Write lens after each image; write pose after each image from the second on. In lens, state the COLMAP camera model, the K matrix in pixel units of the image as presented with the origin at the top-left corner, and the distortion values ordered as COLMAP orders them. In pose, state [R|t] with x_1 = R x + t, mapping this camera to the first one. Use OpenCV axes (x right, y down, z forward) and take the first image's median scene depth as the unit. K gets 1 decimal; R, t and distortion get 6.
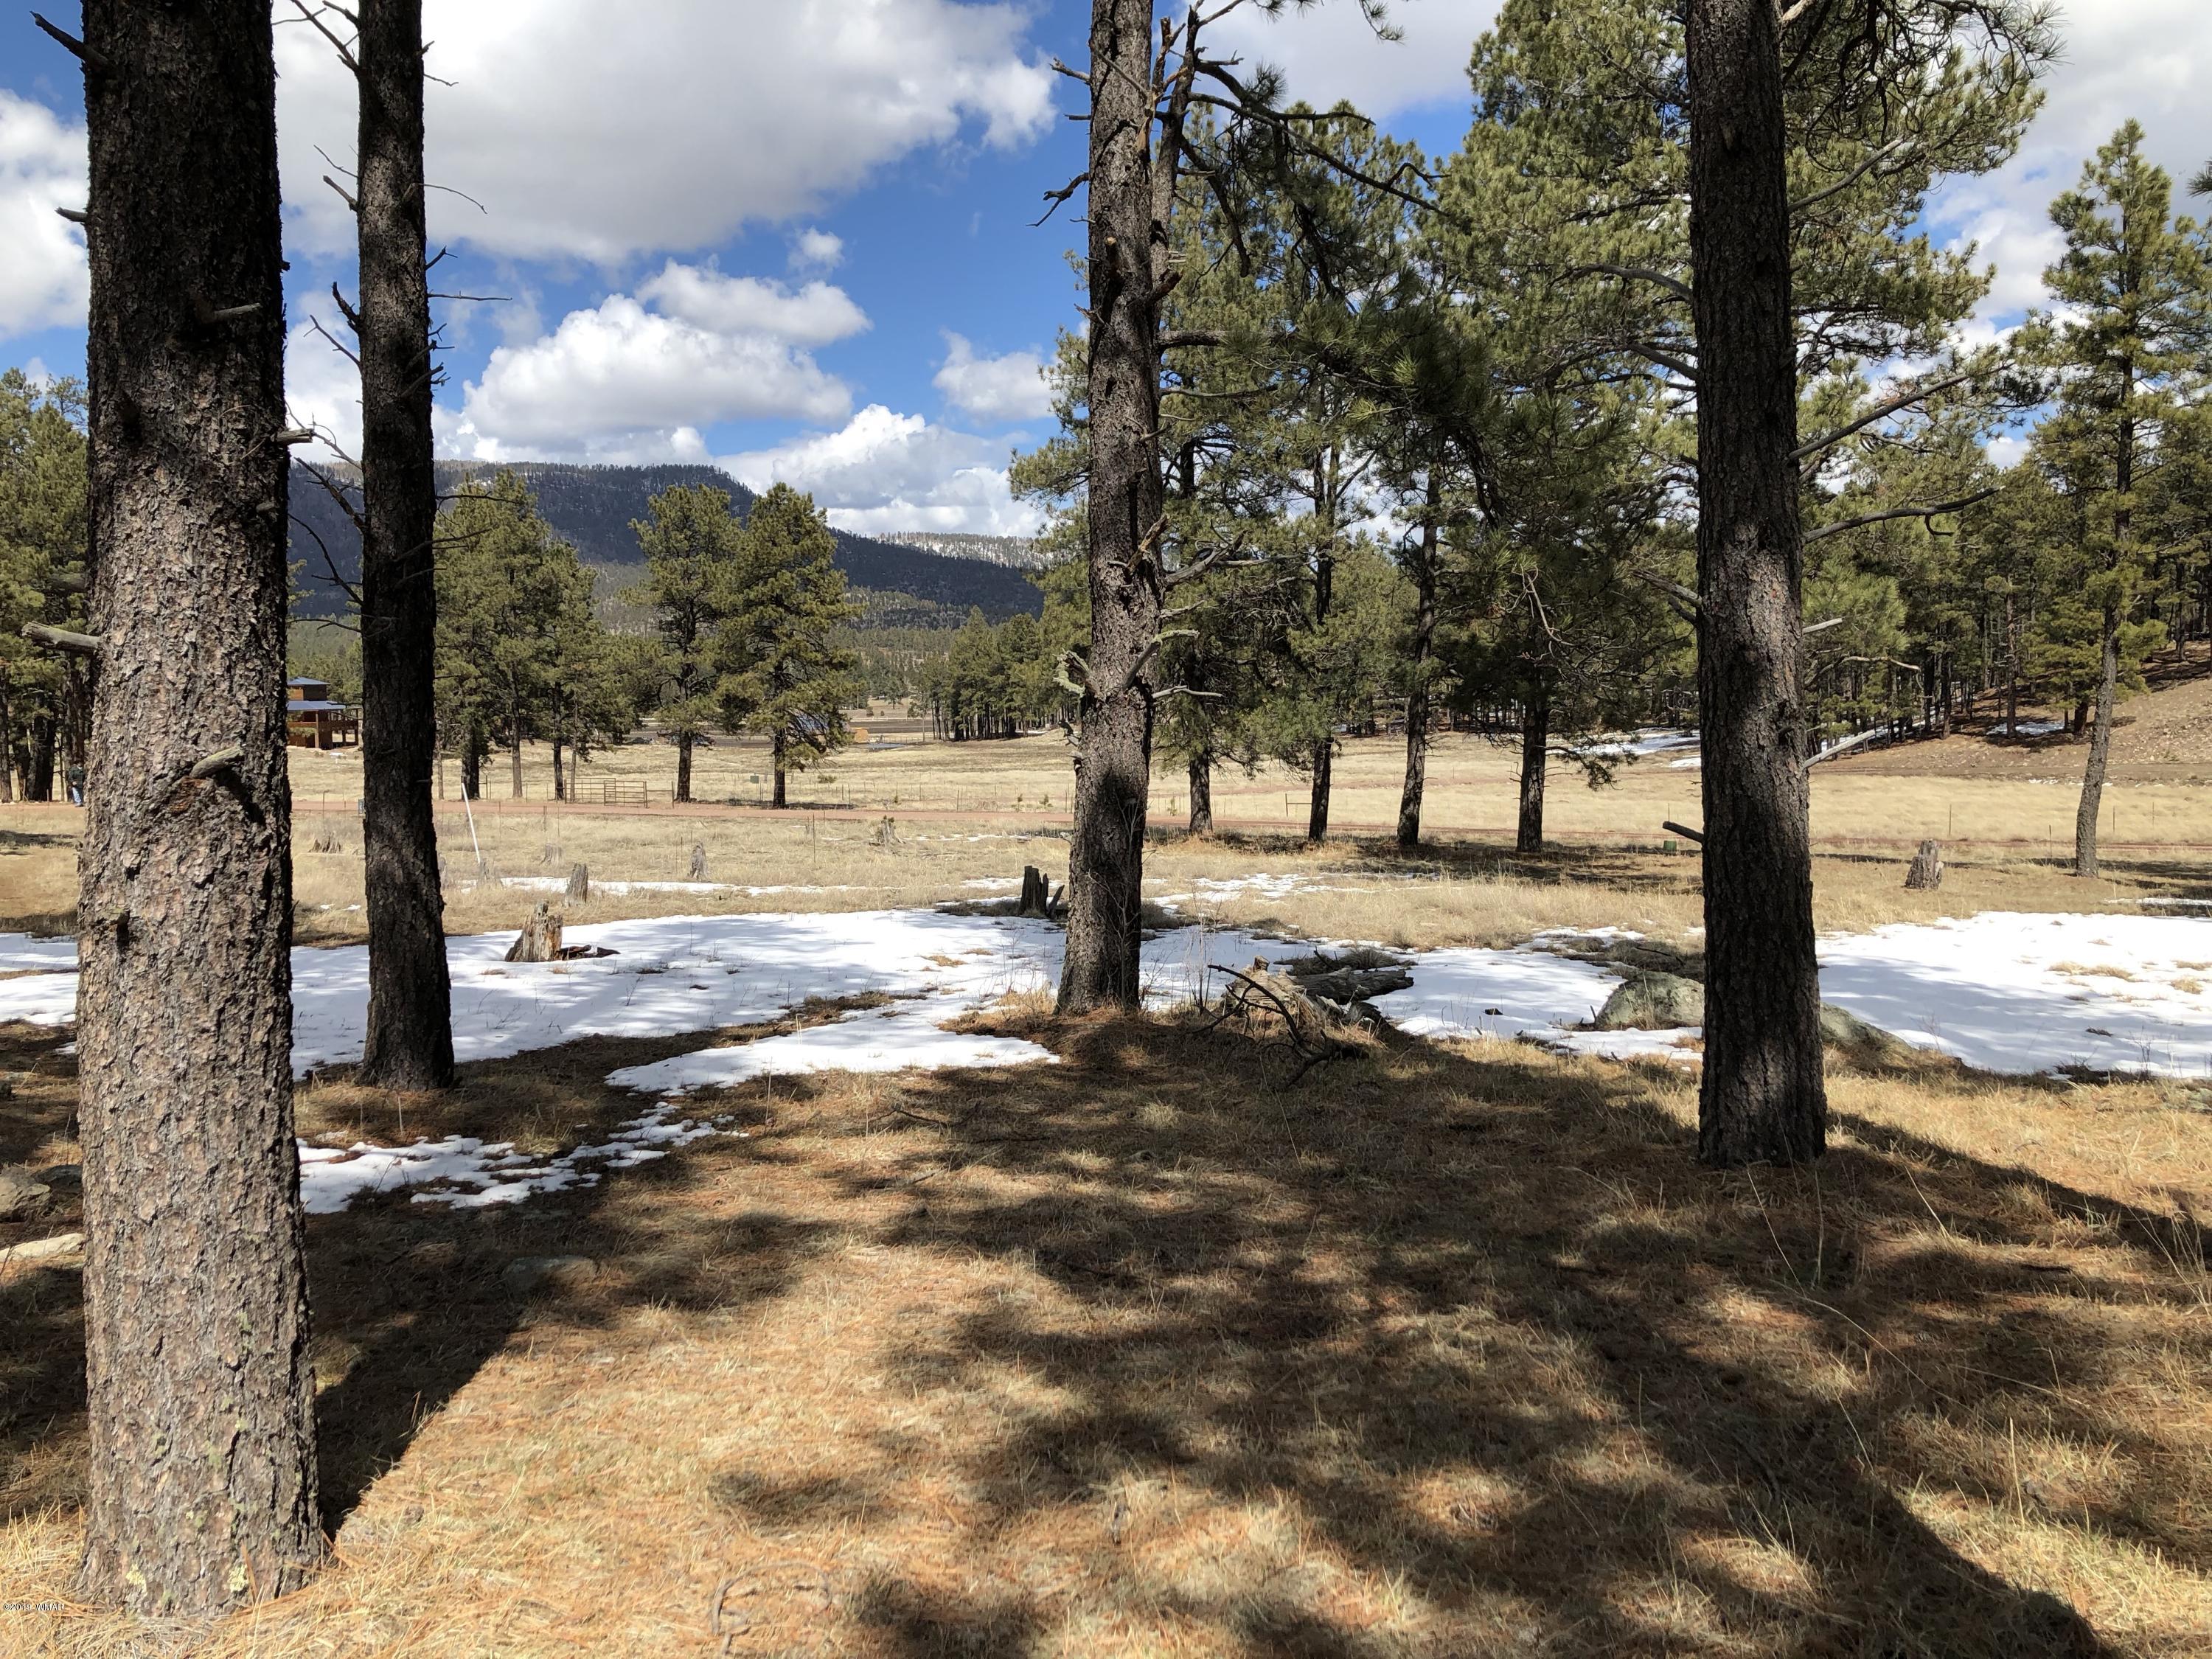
lens RADIAL K [[1916.3, 0, 1122.5], [0, 1916.3, 801.9], [0, 0, 1]] dist [0.091690, -0.071321]
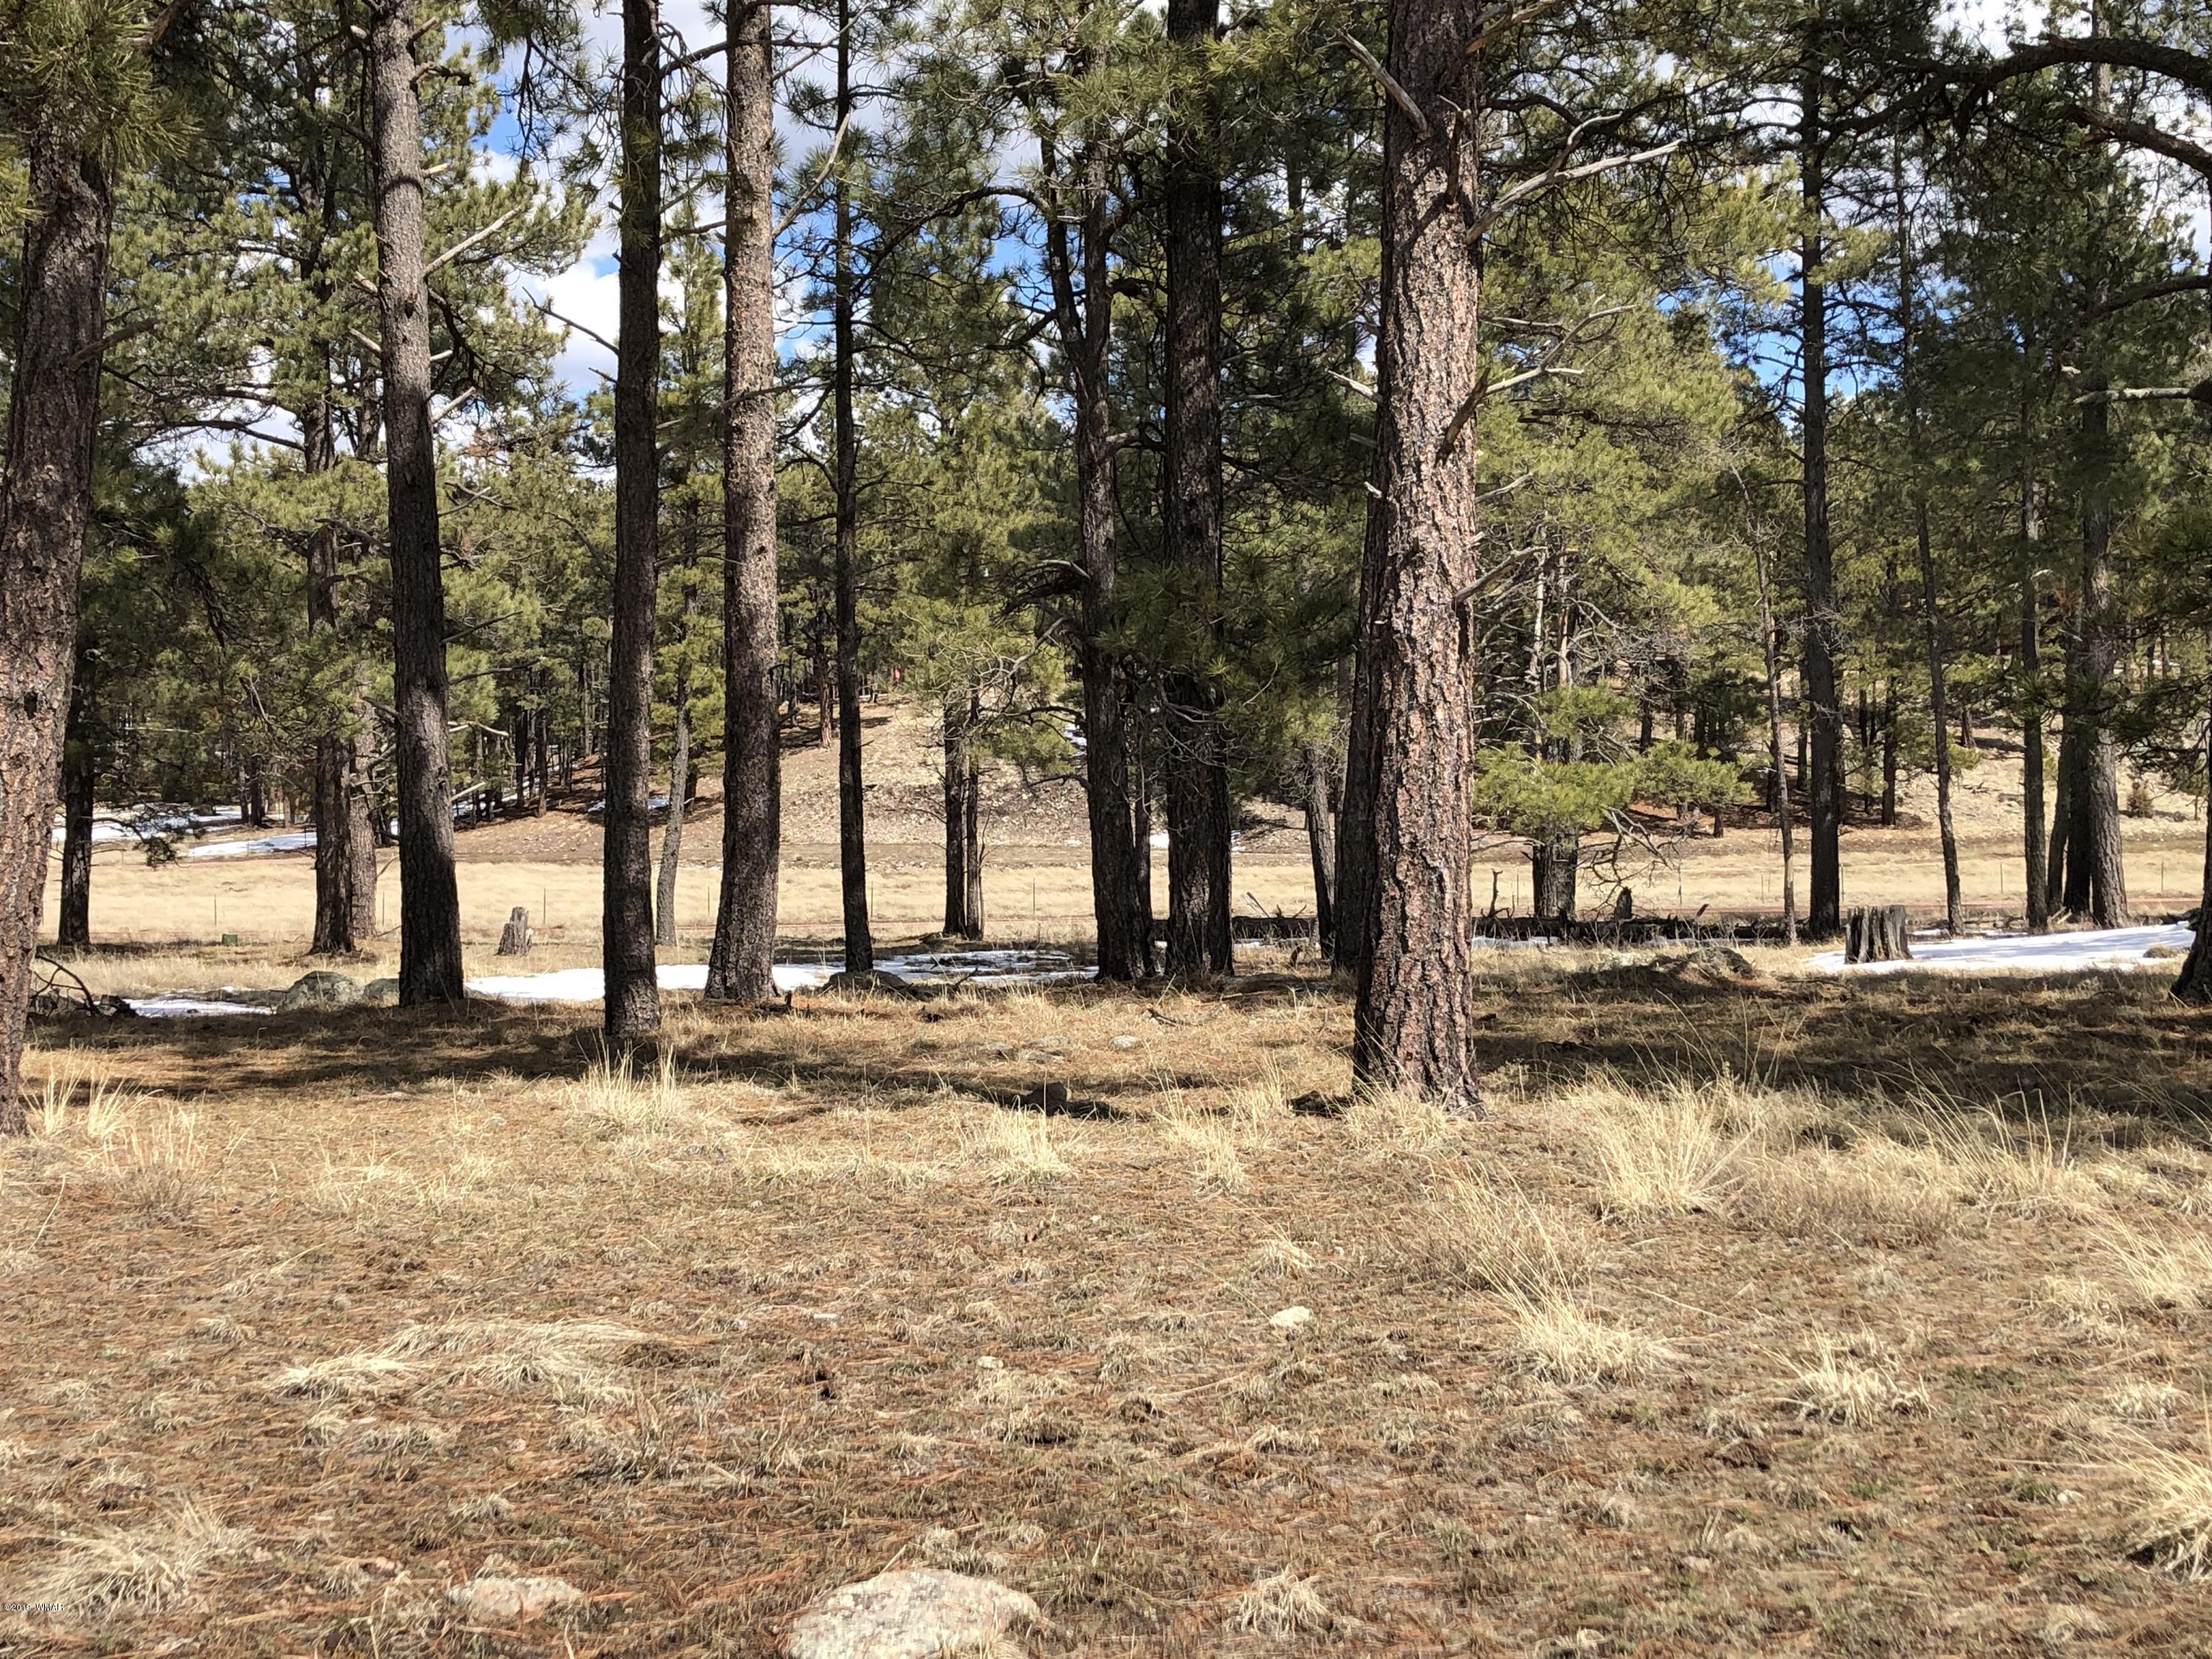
lens RADIAL K [[2896.9, 0, 1030.6], [0, 2896.9, 811.3], [0, 0, 1]] dist [0.103684, 0.000000]
pose [[0.844098, 0.001561, 0.536186, -0.124318], [0.017827, 0.999361, -0.030972, 0.015485], [-0.535892, 0.035702, 0.843531, -0.305314]]
